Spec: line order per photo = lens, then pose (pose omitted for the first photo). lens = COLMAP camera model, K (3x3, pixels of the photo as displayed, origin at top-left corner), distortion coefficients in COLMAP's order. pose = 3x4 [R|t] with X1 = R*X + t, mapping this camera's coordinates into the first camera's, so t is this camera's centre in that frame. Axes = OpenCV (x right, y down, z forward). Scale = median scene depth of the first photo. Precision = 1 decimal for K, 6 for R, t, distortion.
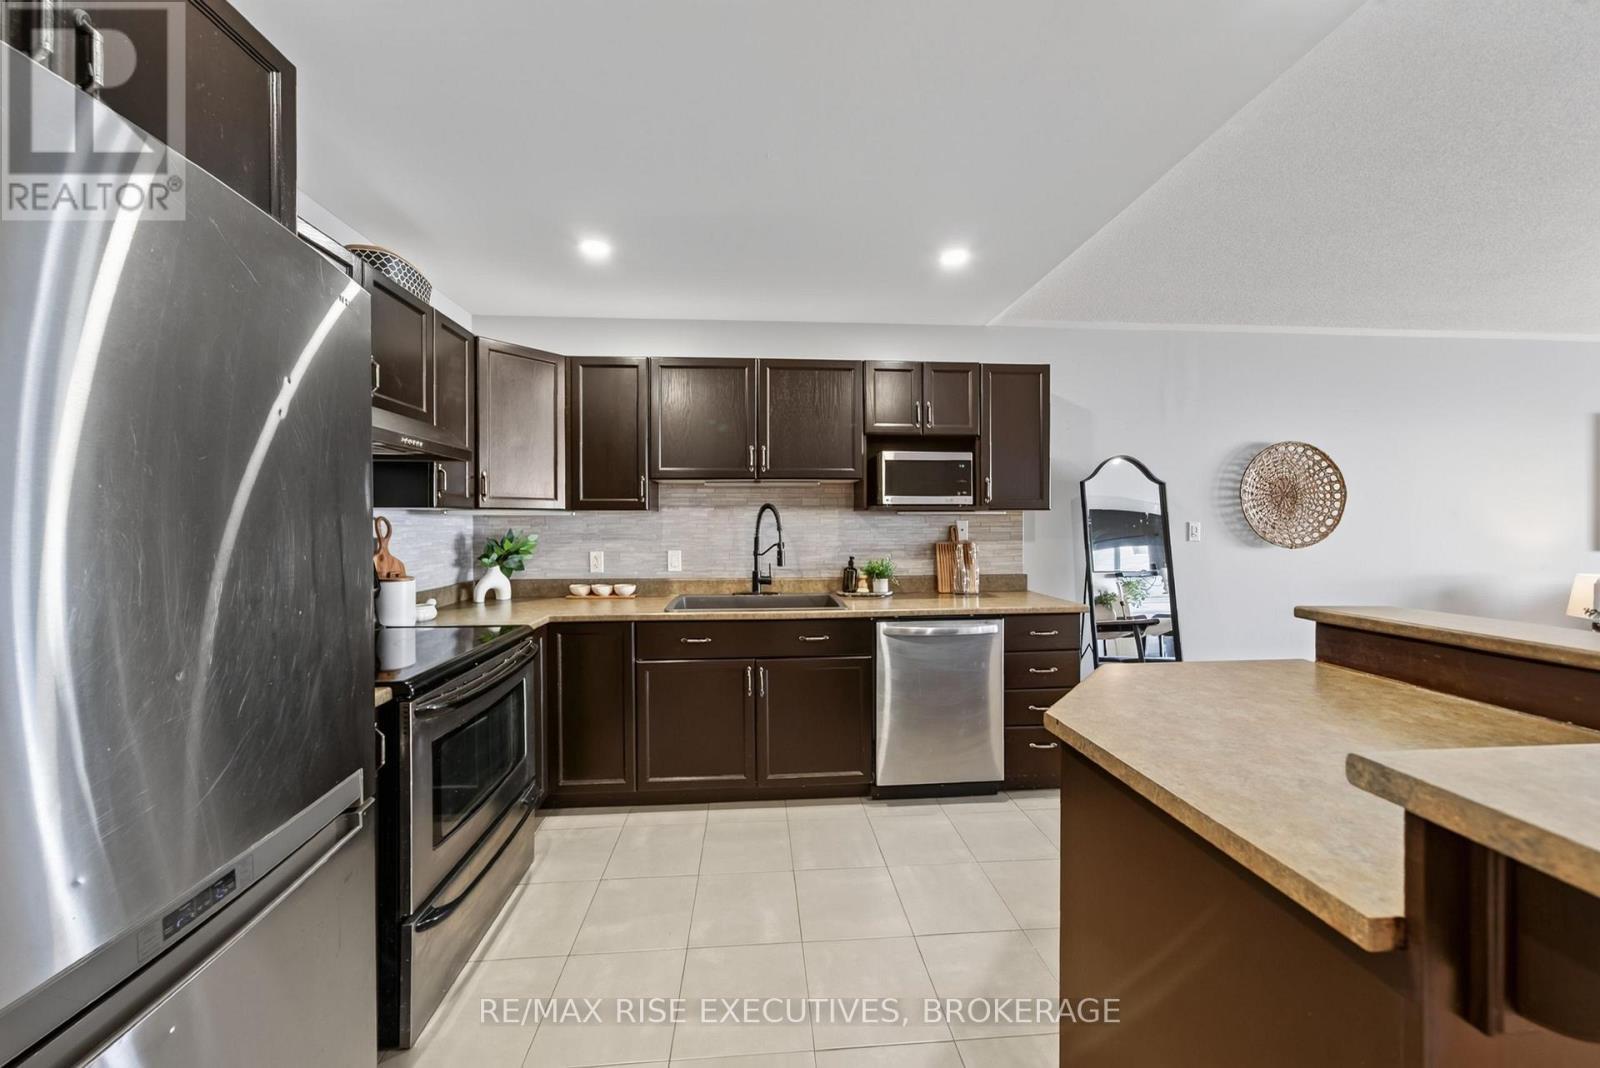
lens RADIAL K [[571.8, 0, 803.2], [0, 571.8, 525.4], [0, 0, 1]] dist [0.019118, -0.000032]
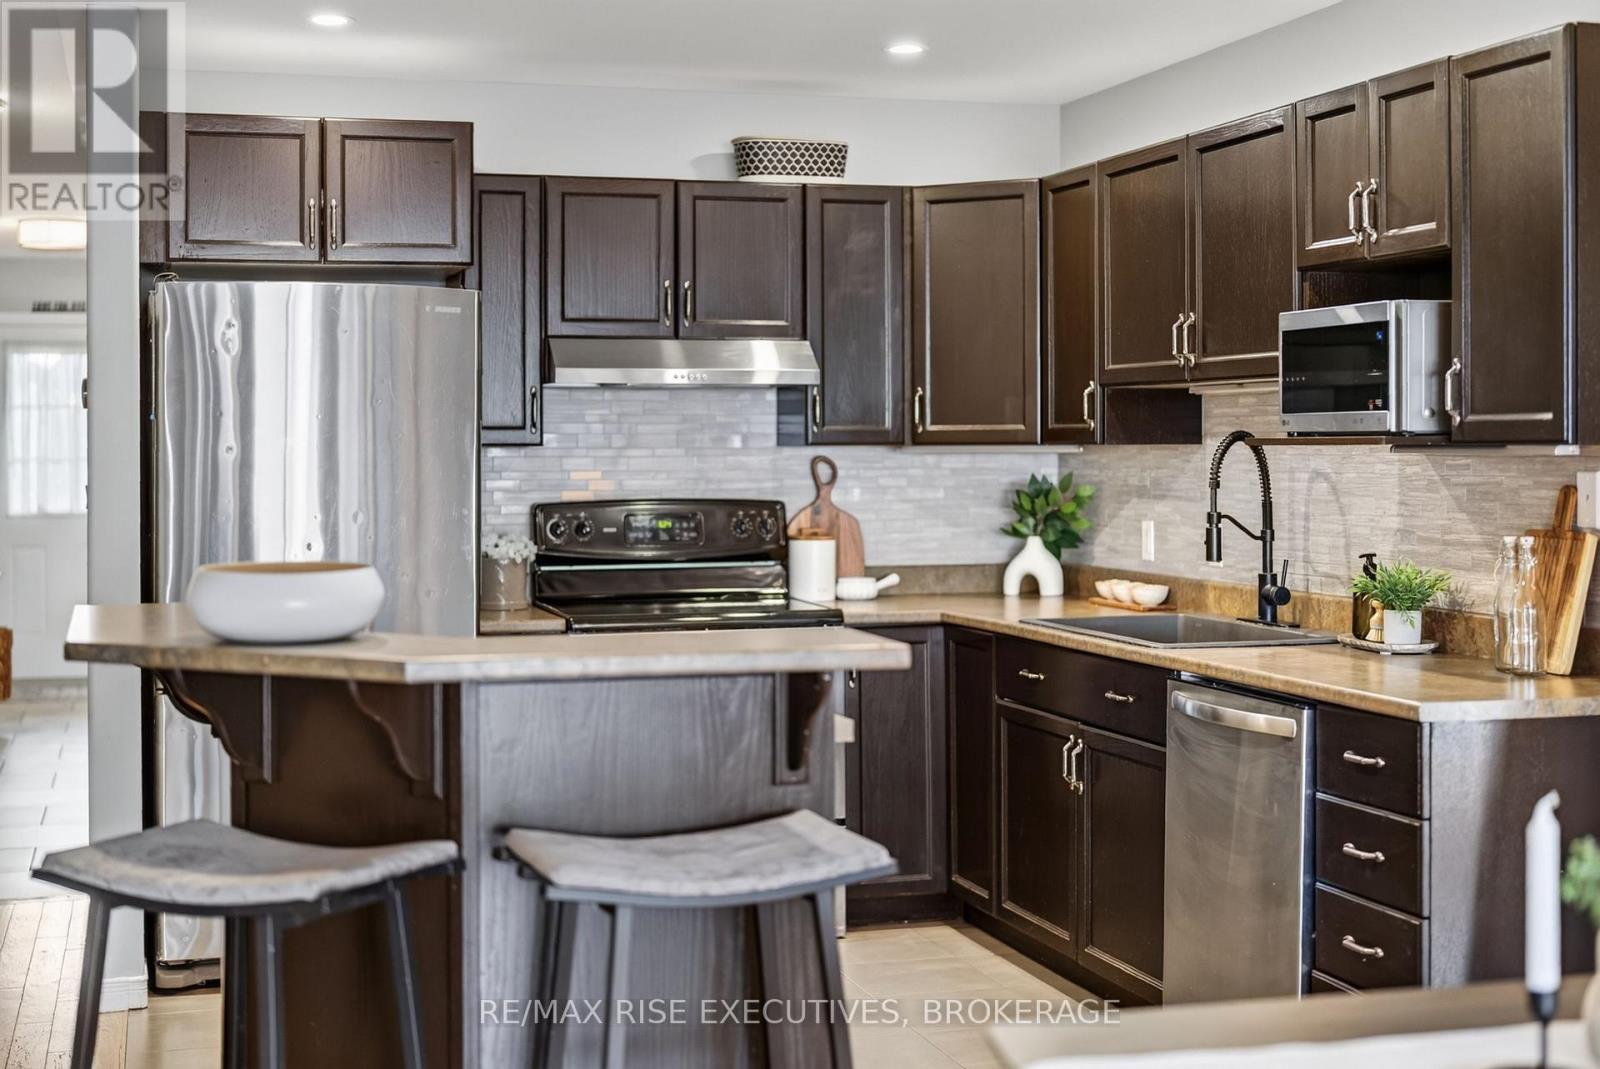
lens RADIAL K [[2267.8, 0, 800.7], [0, 2267.8, 432.9], [0, 0, 1]] dist [-0.005909, -0.101406]
pose [[0.195884, -0.004445, -0.980617, 1.719140], [-0.008505, 0.999944, -0.006231, -0.020568], [0.980590, 0.009561, 0.195836, 0.294607]]
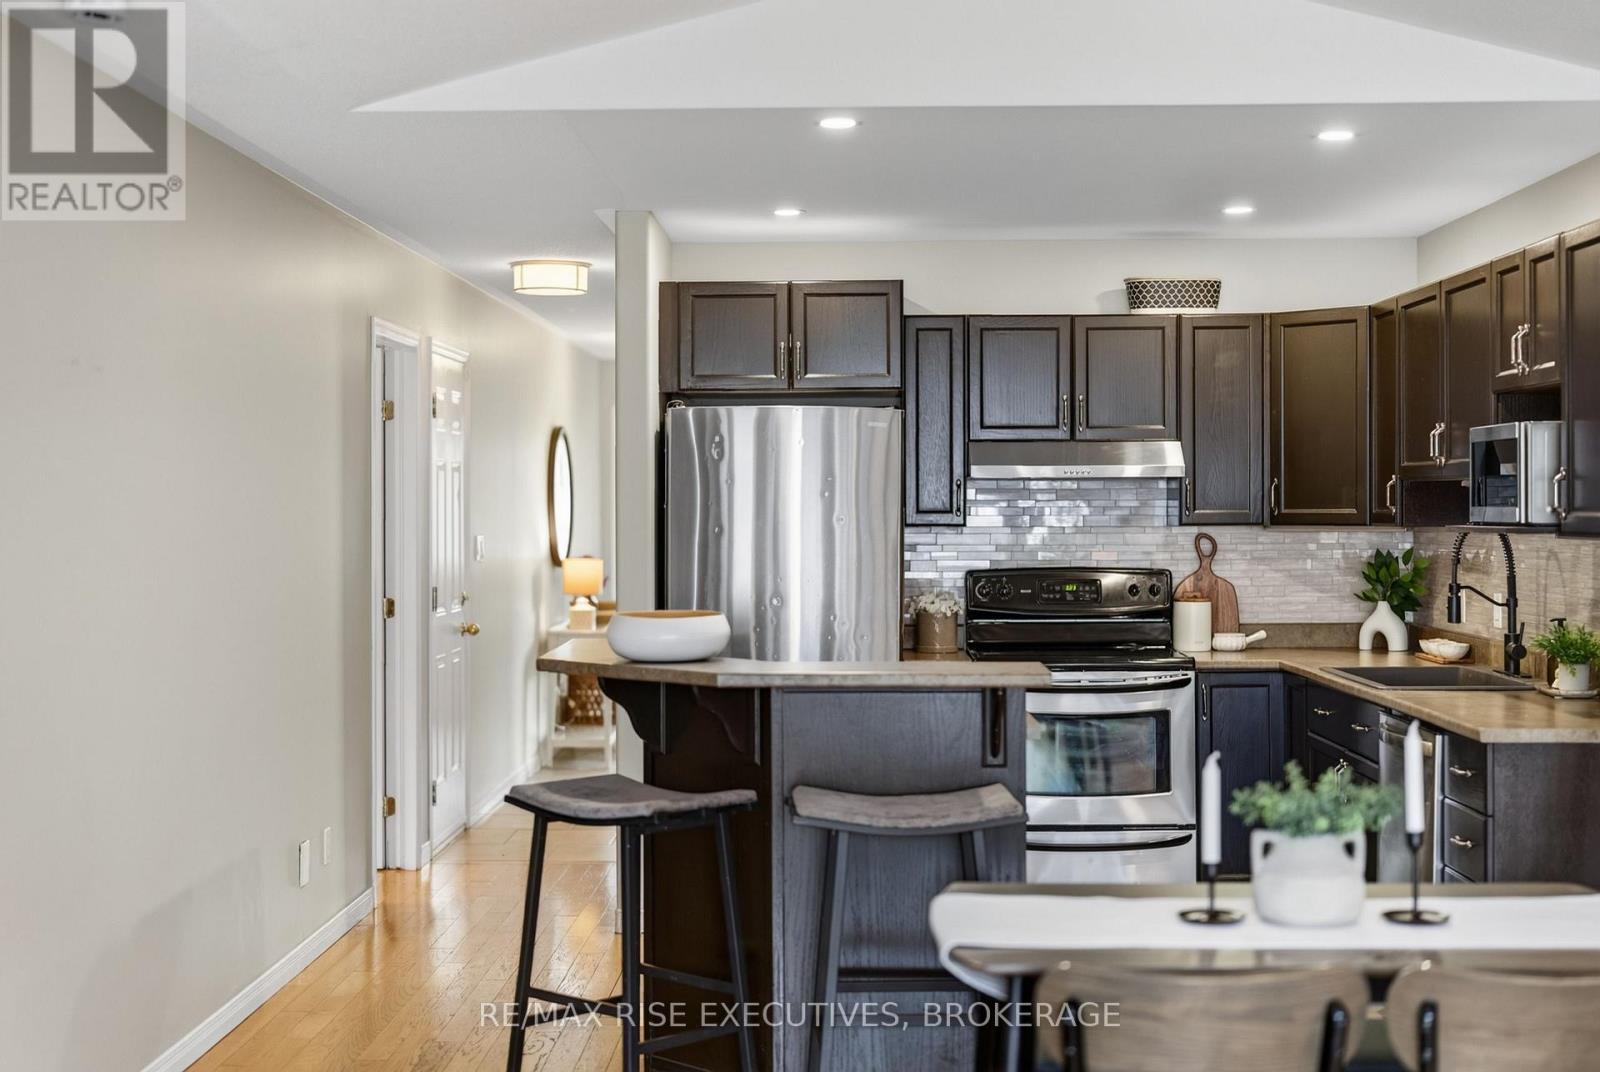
lens RADIAL K [[2242.0, 0, 800.0], [0, 2242.0, 536.0], [0, 0, 1]] dist [-0.011635, 0.011016]
pose [[-0.106917, 0.015085, -0.994154, 2.308613], [-0.008705, 0.999832, 0.016107, -0.049408], [0.994230, 0.010376, -0.106768, 0.567855]]
